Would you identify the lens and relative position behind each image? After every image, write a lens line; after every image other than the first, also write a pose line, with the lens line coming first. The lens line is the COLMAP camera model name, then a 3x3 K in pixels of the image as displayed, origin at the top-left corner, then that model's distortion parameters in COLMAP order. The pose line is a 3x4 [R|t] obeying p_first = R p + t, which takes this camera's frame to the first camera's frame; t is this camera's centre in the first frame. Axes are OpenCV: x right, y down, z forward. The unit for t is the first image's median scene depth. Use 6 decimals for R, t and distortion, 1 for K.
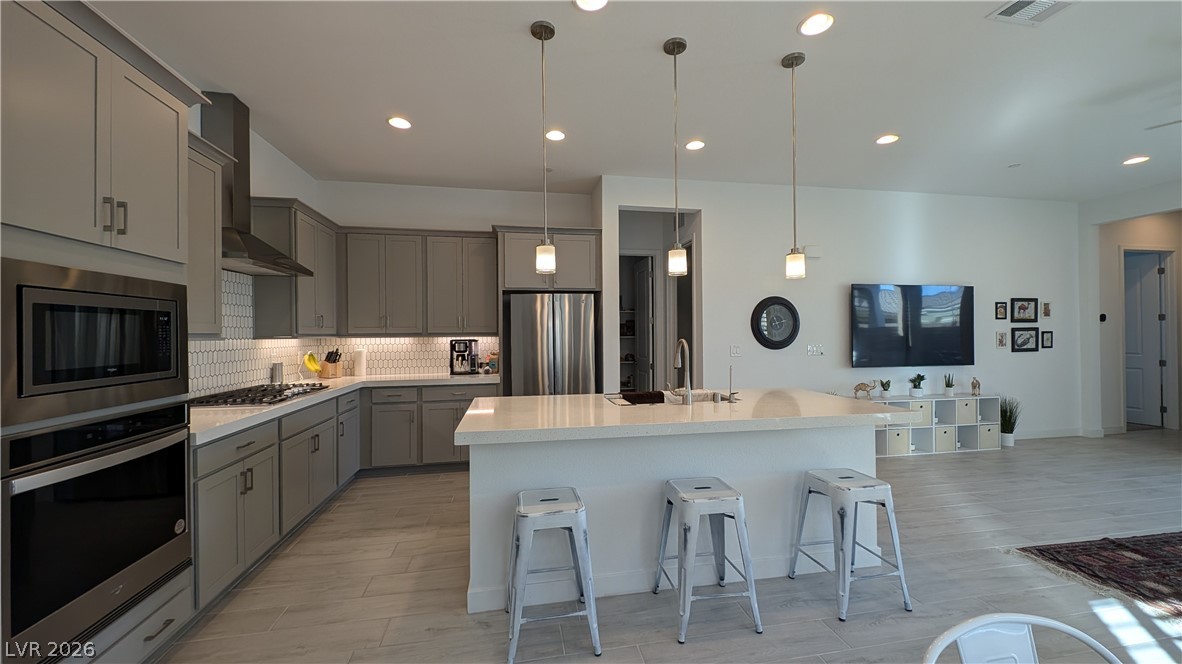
lens RADIAL K [[439.8, 0, 591.0], [0, 439.8, 332.0], [0, 0, 1]] dist [0.012277, -0.006453]
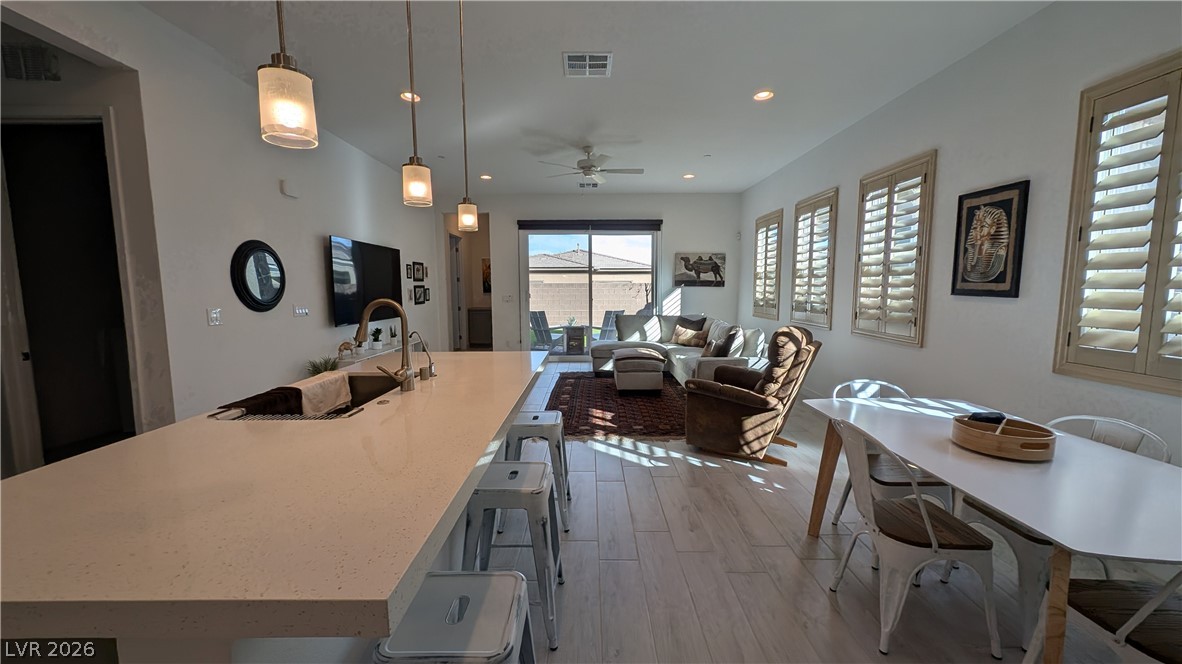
lens RADIAL K [[439.8, 0, 591.0], [0, 439.8, 332.0], [0, 0, 1]] dist [0.012277, -0.006453]
pose [[0.178401, -0.095203, 0.979341, -0.243674], [-0.001341, 0.995284, 0.096997, 0.000281], [-0.983957, -0.018617, 0.177432, 0.335799]]
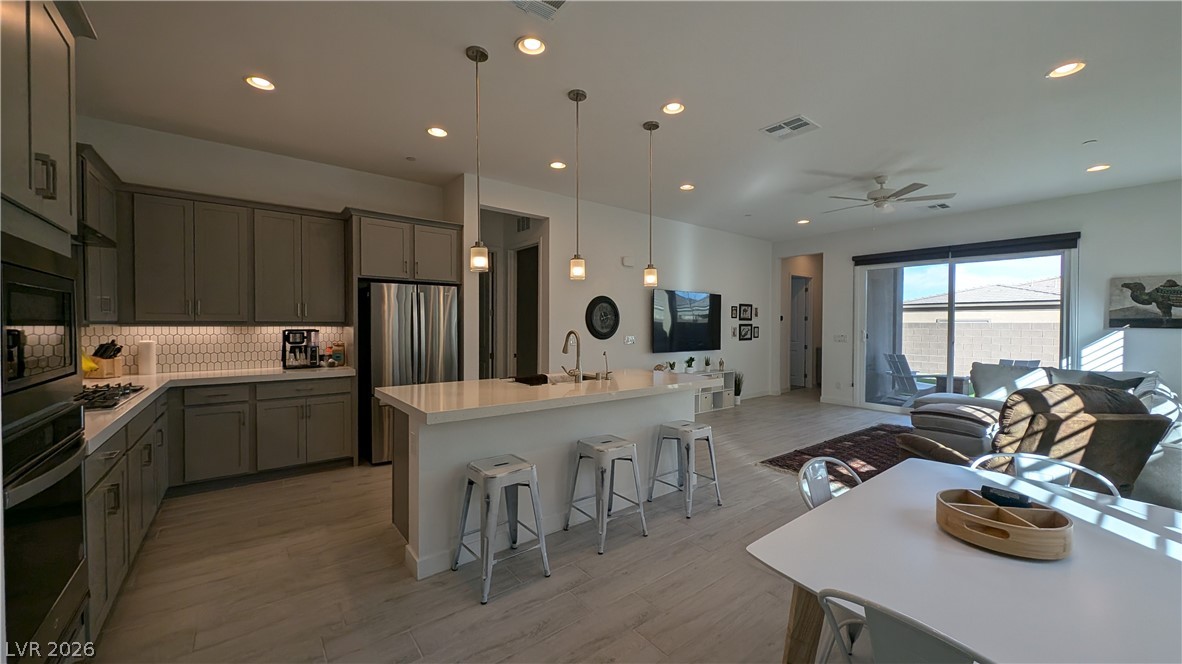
lens RADIAL K [[439.8, 0, 591.0], [0, 439.8, 332.0], [0, 0, 1]] dist [0.012277, -0.006453]
pose [[0.884893, 0.004286, 0.465775, -0.193950], [-0.013416, 0.999777, 0.016287, -0.000197], [-0.465601, -0.020661, 0.884753, -0.072463]]
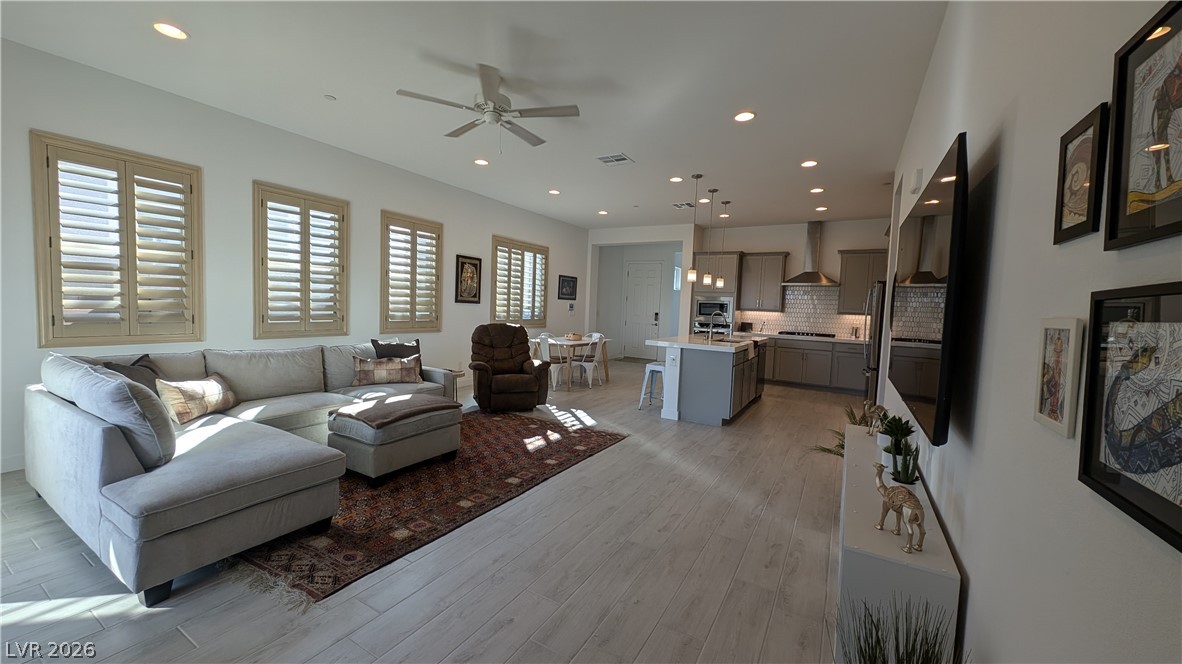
lens RADIAL K [[439.8, 0, 591.0], [0, 439.8, 332.0], [0, 0, 1]] dist [0.012277, -0.006453]
pose [[-0.653543, 0.029435, -0.756316, 1.379485], [-0.030527, 0.997405, 0.065196, -0.002337], [0.756273, 0.065696, -0.650949, 1.172979]]
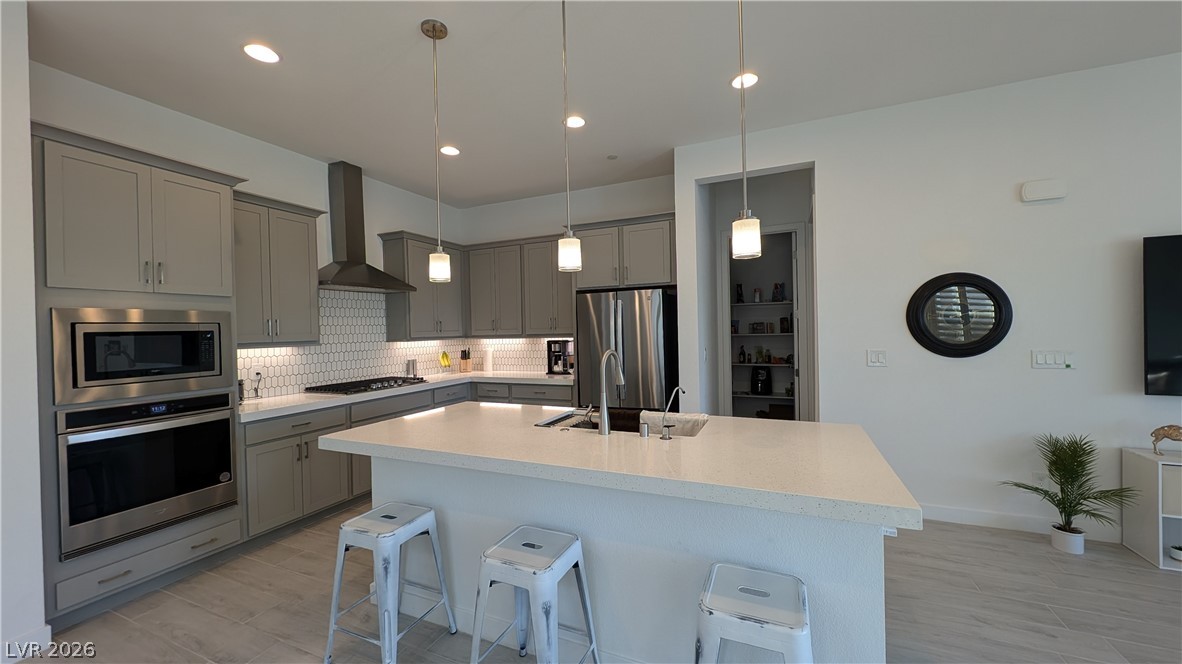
lens RADIAL K [[439.8, 0, 591.0], [0, 439.8, 332.0], [0, 0, 1]] dist [0.012277, -0.006453]
pose [[0.825289, -0.007085, -0.564666, 0.370505], [0.018286, 0.999732, 0.014182, -0.015954], [0.564414, -0.022030, 0.825198, 0.199505]]
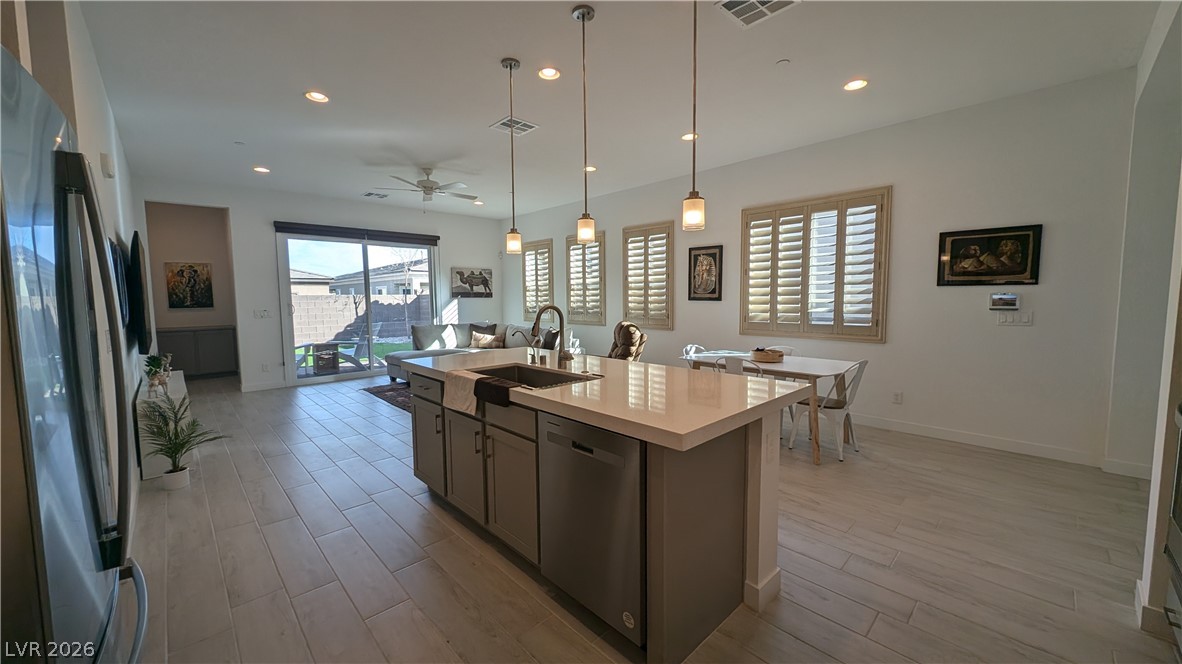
lens RADIAL K [[439.8, 0, 591.0], [0, 439.8, 332.0], [0, 0, 1]] dist [0.012277, -0.006453]
pose [[-0.545540, -0.056274, 0.836193, -0.389397], [0.010988, 0.997177, 0.074276, 0.002343], [-0.838013, 0.049709, -0.543382, 0.866220]]
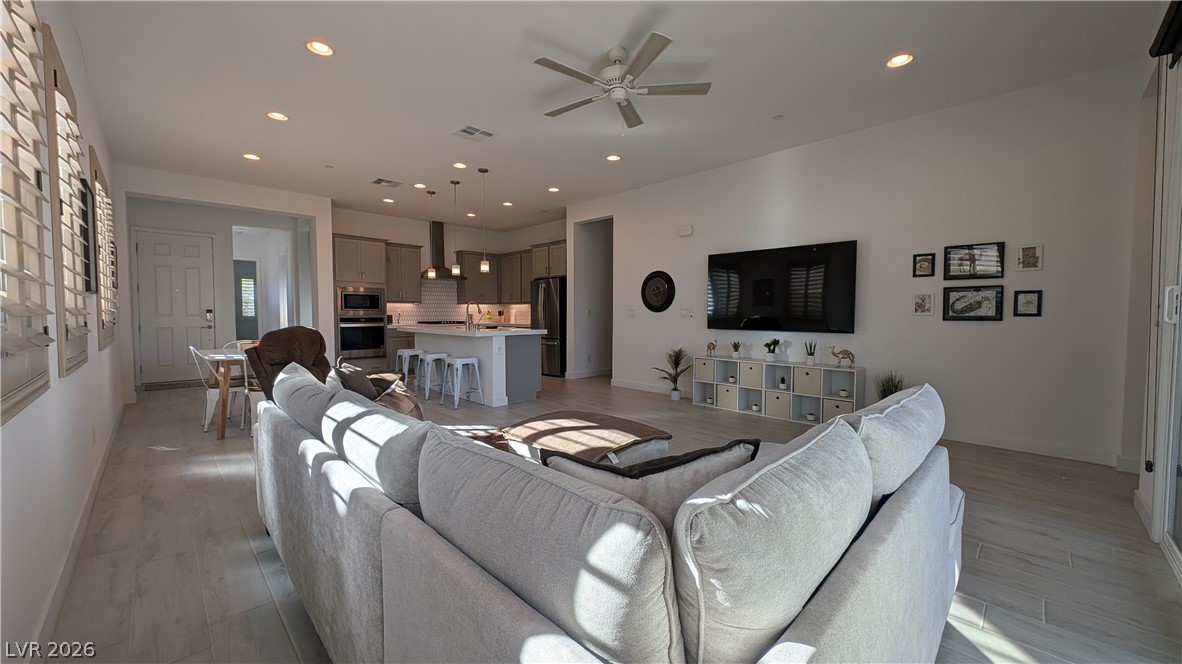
lens RADIAL K [[439.8, 0, 591.0], [0, 439.8, 332.0], [0, 0, 1]] dist [0.012277, -0.006453]
pose [[0.562559, 0.044811, -0.825542, 1.485848], [-0.001928, 0.998598, 0.052891, 0.032234], [0.826755, -0.028162, 0.561857, 0.120883]]
